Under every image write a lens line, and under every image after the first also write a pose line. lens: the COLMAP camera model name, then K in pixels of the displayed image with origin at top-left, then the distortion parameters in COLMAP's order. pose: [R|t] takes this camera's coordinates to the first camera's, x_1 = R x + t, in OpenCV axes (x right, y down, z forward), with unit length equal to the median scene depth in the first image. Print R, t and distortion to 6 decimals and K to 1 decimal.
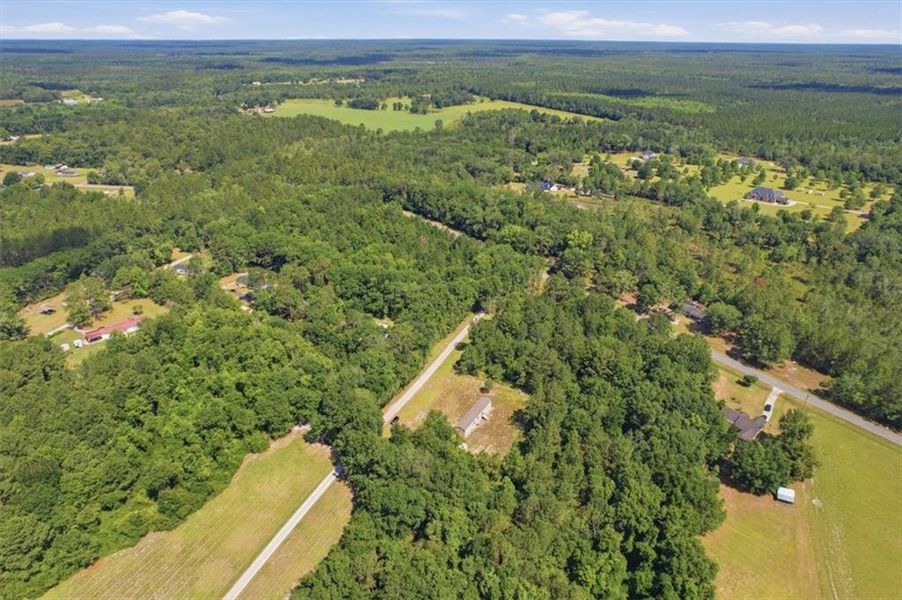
lens RADIAL K [[613.4, 0, 451.0], [0, 613.4, 300.0], [0, 0, 1]] dist [-0.079326, 0.093908]
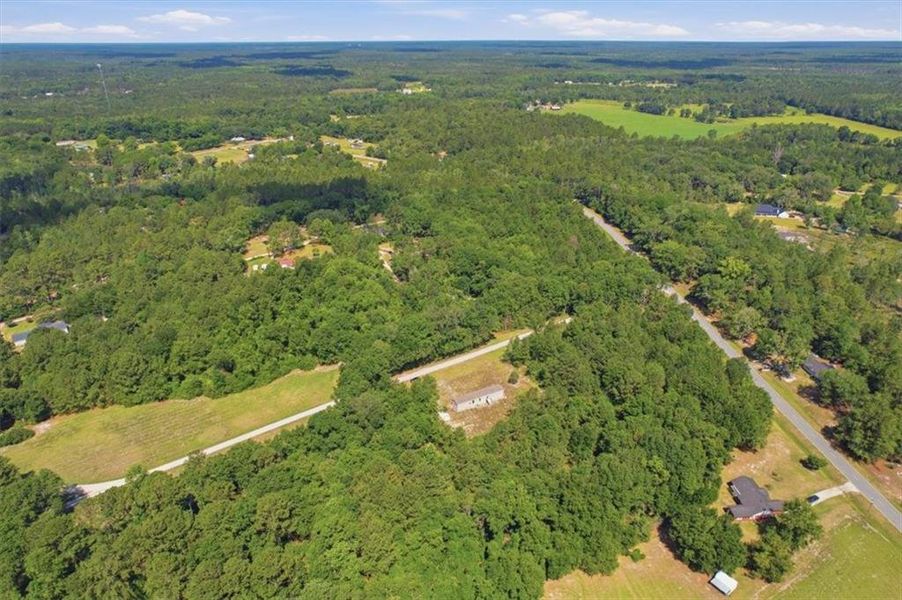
lens RADIAL K [[613.4, 0, 451.0], [0, 613.4, 300.0], [0, 0, 1]] dist [-0.079326, 0.093908]
pose [[0.839391, 0.213130, -0.499999, 0.149986], [-0.214374, 0.975158, 0.055783, -0.006837], [0.499467, 0.060362, 0.864228, 0.015555]]
